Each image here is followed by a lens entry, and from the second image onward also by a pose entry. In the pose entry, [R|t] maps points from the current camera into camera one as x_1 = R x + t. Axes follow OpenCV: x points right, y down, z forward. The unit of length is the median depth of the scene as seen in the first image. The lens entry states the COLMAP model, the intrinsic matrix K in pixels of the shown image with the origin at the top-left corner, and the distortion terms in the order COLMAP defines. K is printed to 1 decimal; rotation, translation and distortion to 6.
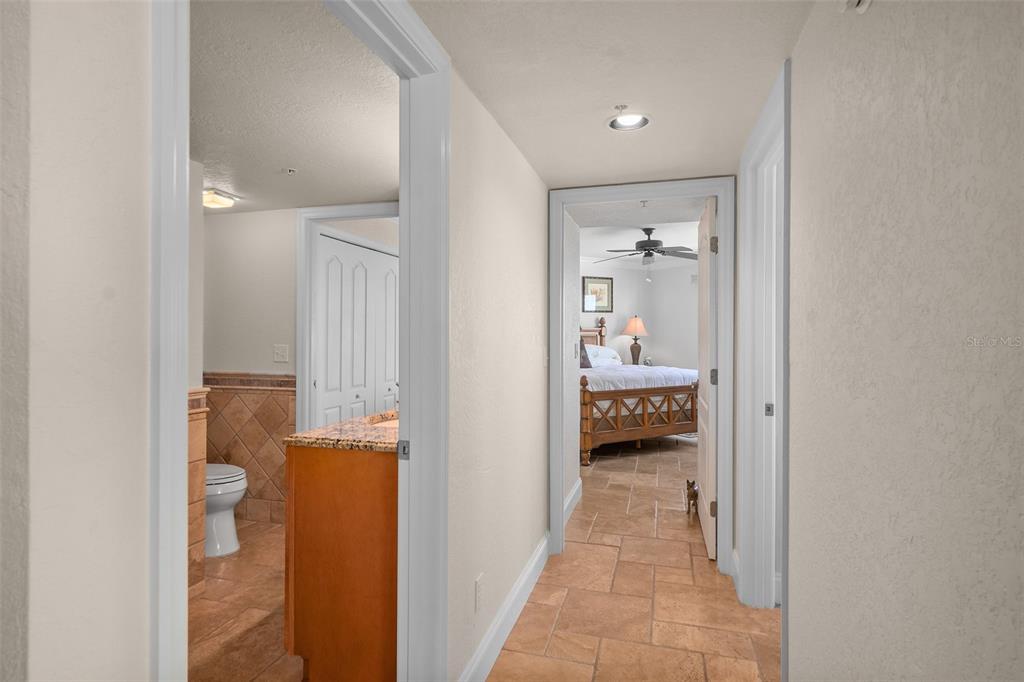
lens RADIAL K [[555.2, 0, 513.9], [0, 555.2, 332.1], [0, 0, 1]] dist [-0.003122, -0.000724]
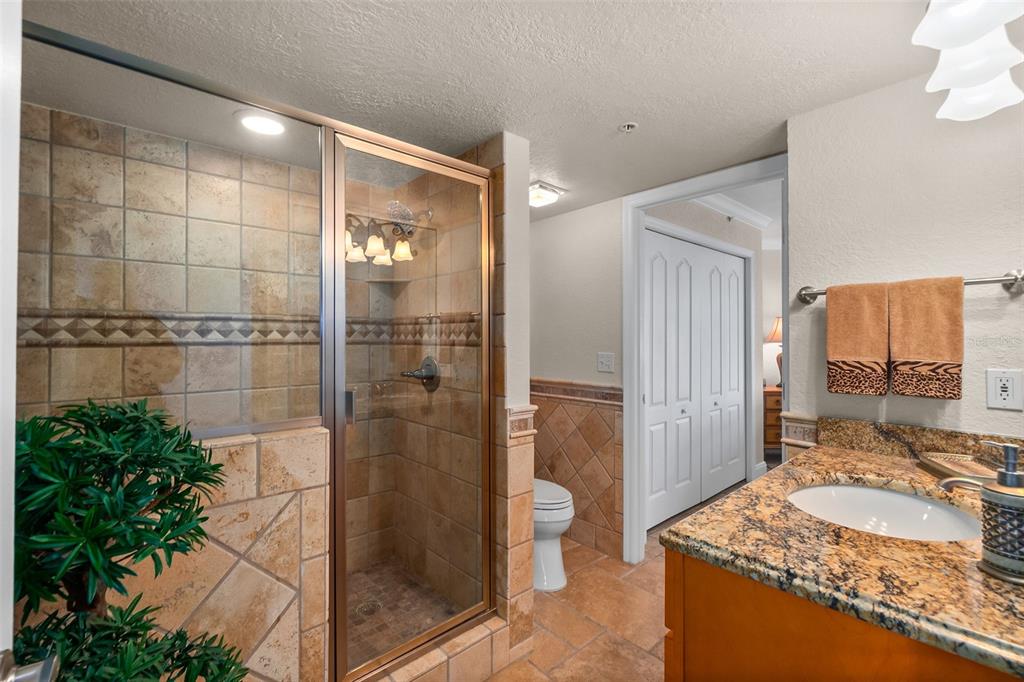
lens RADIAL K [[481.3, 0, 513.7], [0, 481.3, 338.9], [0, 0, 1]] dist [-0.001781, 0.000718]
pose [[0.857051, -0.003661, -0.515219, -0.149668], [0.004742, 0.999988, 0.000783, -0.000858], [0.515210, -0.003114, 0.857058, 0.263316]]
